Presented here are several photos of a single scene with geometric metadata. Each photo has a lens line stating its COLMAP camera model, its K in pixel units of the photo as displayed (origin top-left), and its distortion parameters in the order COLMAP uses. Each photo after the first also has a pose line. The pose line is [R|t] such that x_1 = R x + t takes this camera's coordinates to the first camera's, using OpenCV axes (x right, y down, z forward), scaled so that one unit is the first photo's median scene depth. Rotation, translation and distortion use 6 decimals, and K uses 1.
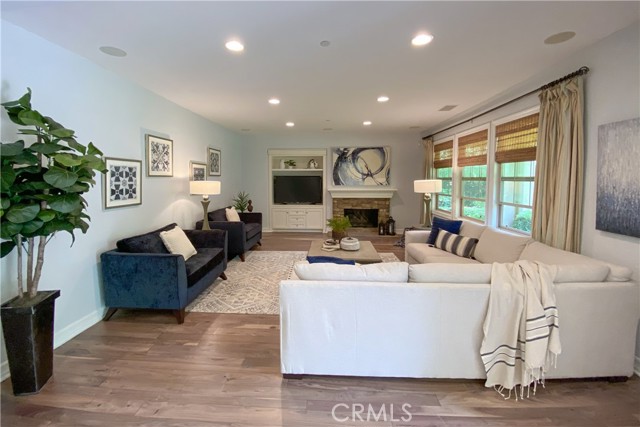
lens RADIAL K [[264.2, 0, 311.3], [0, 264.2, 192.5], [0, 0, 1]] dist [0.027823, -0.023921]
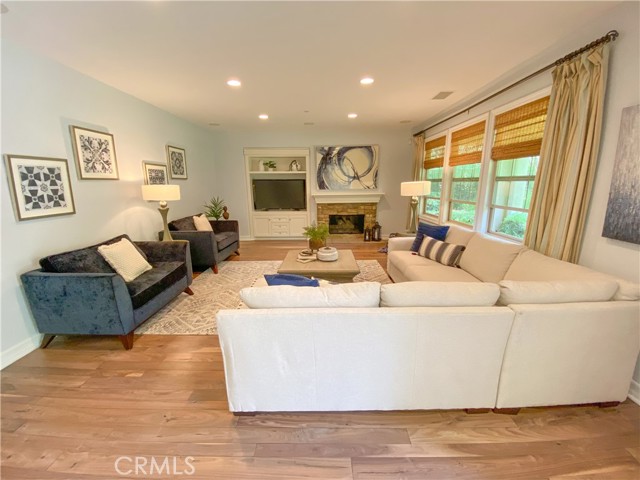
lens RADIAL K [[259.5, 0, 317.4], [0, 259.5, 241.9], [0, 0, 1]] dist [0.021963, -0.020308]
pose [[0.998757, -0.019503, 0.045871, 0.074076], [0.011544, 0.985762, 0.167752, 0.003389], [-0.048489, -0.167013, 0.984762, 0.134670]]
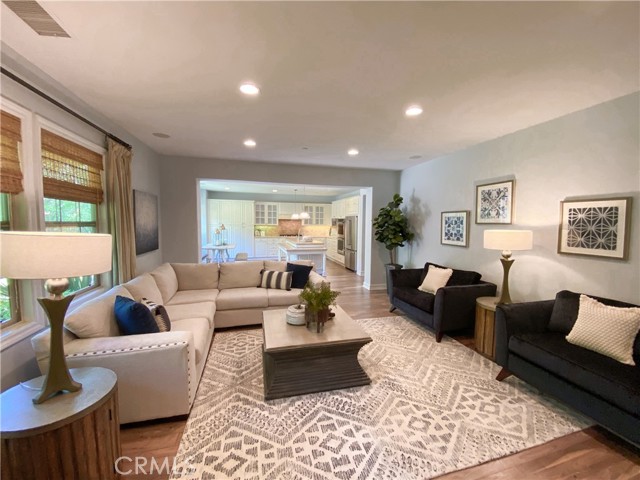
lens RADIAL K [[262.8, 0, 322.4], [0, 262.8, 237.2], [0, 0, 1]] dist [0.044457, -0.030249]
pose [[-0.946296, 0.010241, -0.323139, 0.335028], [-0.025168, 0.994132, 0.105209, -0.102270], [0.322320, 0.107692, -0.940485, 1.776635]]
